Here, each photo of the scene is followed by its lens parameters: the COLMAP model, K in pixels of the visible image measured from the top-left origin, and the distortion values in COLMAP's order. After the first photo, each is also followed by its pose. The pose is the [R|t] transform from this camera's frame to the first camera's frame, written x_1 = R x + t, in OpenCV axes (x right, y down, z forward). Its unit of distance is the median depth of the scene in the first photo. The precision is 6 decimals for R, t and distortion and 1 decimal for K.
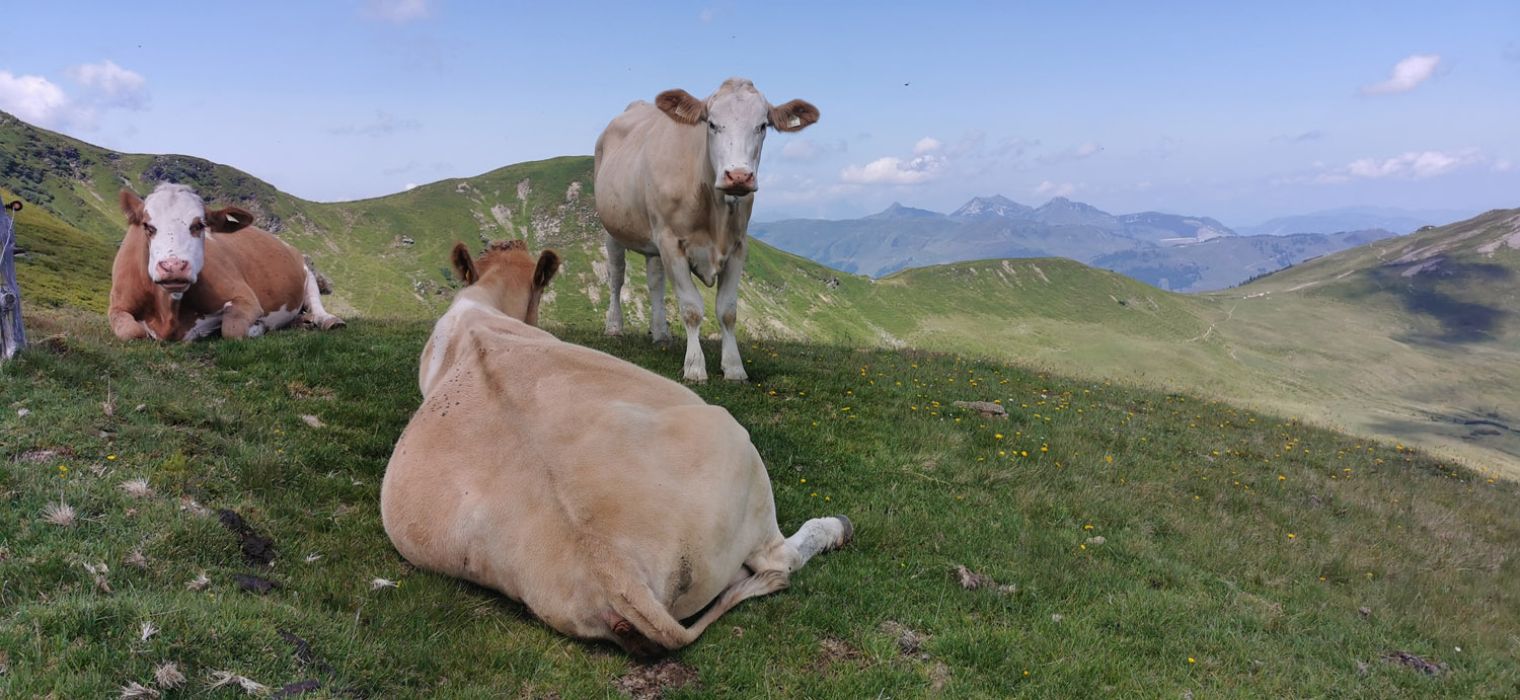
lens RADIAL K [[1154.4, 0, 766.9], [0, 1154.4, 382.3], [0, 0, 1]] dist [0.065653, -0.099291]
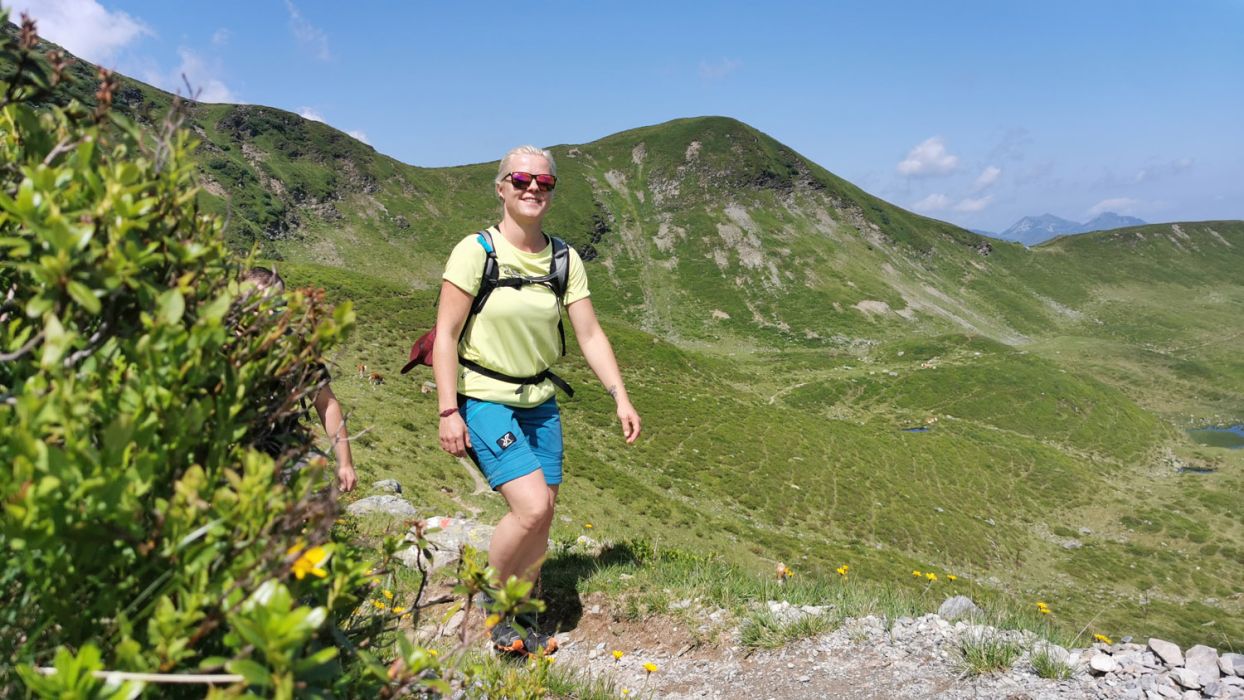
lens RADIAL K [[948.8, 0, 620.5], [0, 948.8, 343.8], [0, 0, 1]] dist [0.036637, -0.034384]
pose [[0.976416, -0.023528, -0.214613, -0.068852], [0.013445, 0.998741, -0.048319, 0.019409], [0.215480, 0.044293, 0.975503, 0.282016]]
